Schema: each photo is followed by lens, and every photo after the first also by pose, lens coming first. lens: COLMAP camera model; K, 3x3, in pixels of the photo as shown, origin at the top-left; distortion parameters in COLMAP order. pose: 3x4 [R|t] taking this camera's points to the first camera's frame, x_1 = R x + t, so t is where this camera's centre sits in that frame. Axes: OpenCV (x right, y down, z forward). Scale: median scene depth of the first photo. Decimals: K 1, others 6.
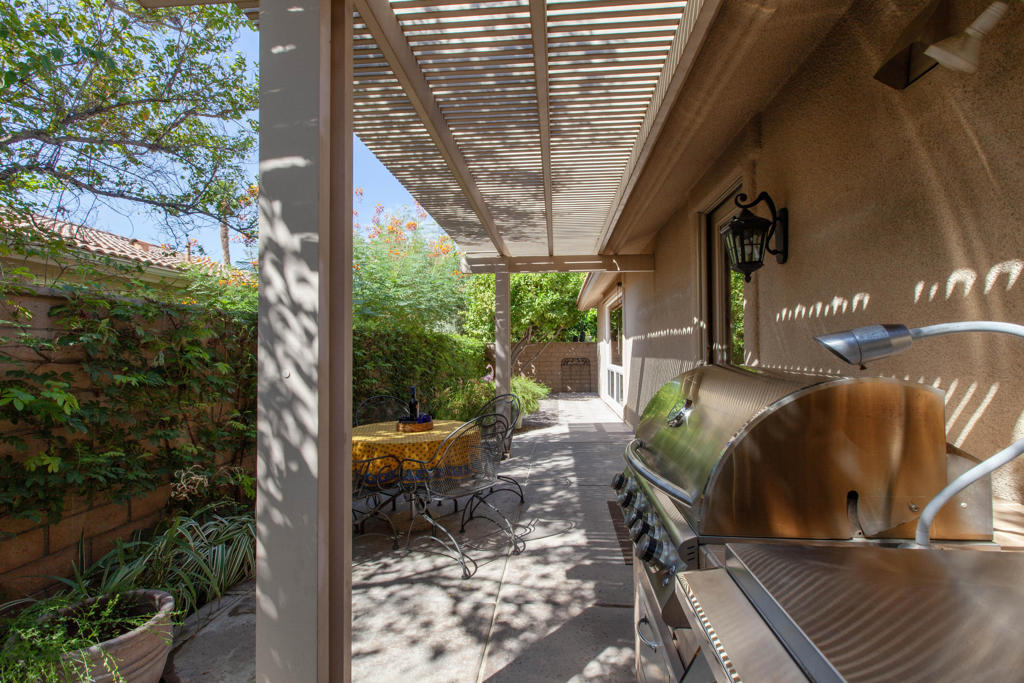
lens RADIAL K [[460.5, 0, 515.3], [0, 460.5, 344.8], [0, 0, 1]] dist [0.002771, 0.000493]
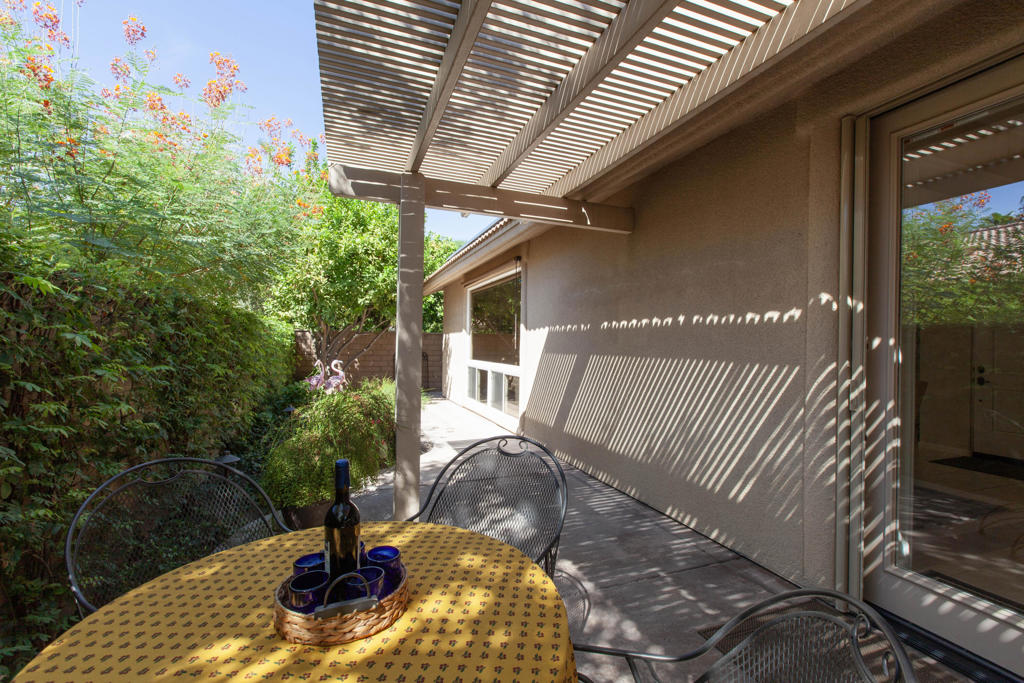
lens RADIAL K [[460.5, 0, 515.3], [0, 460.5, 344.8], [0, 0, 1]] dist [0.002771, 0.000493]
pose [[0.901240, 0.019842, 0.432865, -0.128742], [-0.026733, 0.999594, 0.009839, 0.006681], [-0.432494, -0.020439, 0.901405, 0.360788]]
